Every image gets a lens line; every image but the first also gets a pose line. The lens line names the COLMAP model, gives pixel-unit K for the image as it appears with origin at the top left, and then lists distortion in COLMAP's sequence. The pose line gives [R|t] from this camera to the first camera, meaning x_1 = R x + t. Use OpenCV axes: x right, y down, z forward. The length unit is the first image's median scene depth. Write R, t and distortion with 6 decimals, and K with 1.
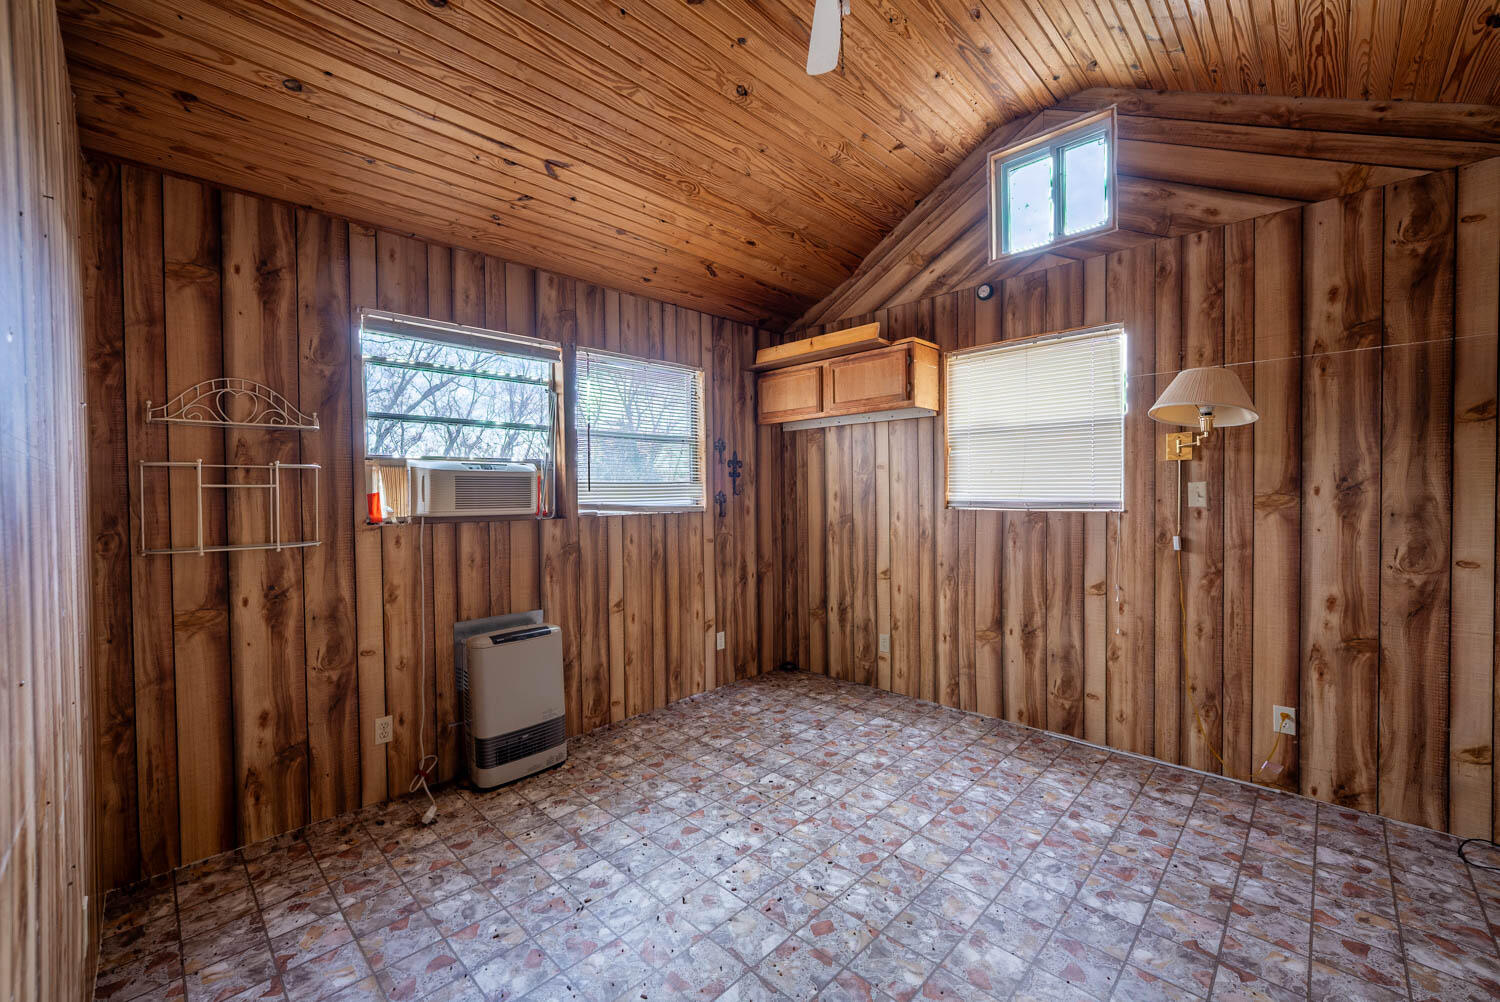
lens RADIAL K [[600.2, 0, 747.7], [0, 600.2, 495.5], [0, 0, 1]] dist [-0.001231, 0.000194]
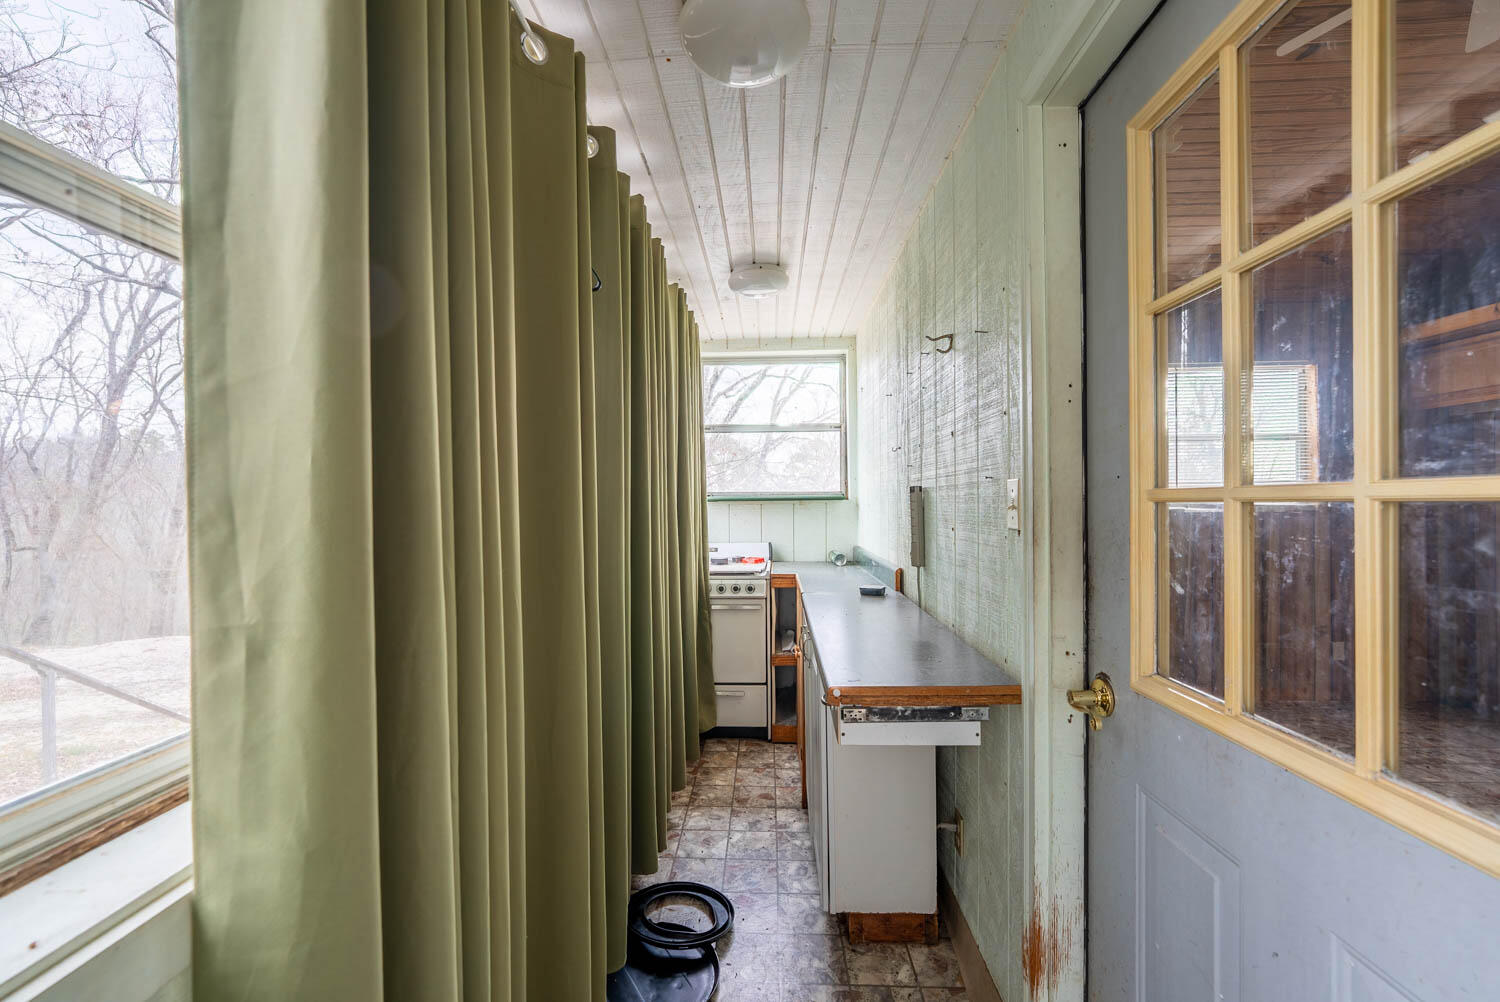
lens RADIAL K [[600.2, 0, 746.4], [0, 600.2, 498.7], [0, 0, 1]] dist [-0.001231, 0.000194]
pose [[0.668448, 0.007326, -0.743723, 0.032420], [-0.008383, 0.999962, 0.002316, 0.013155], [0.743712, 0.004686, 0.668484, -0.326240]]
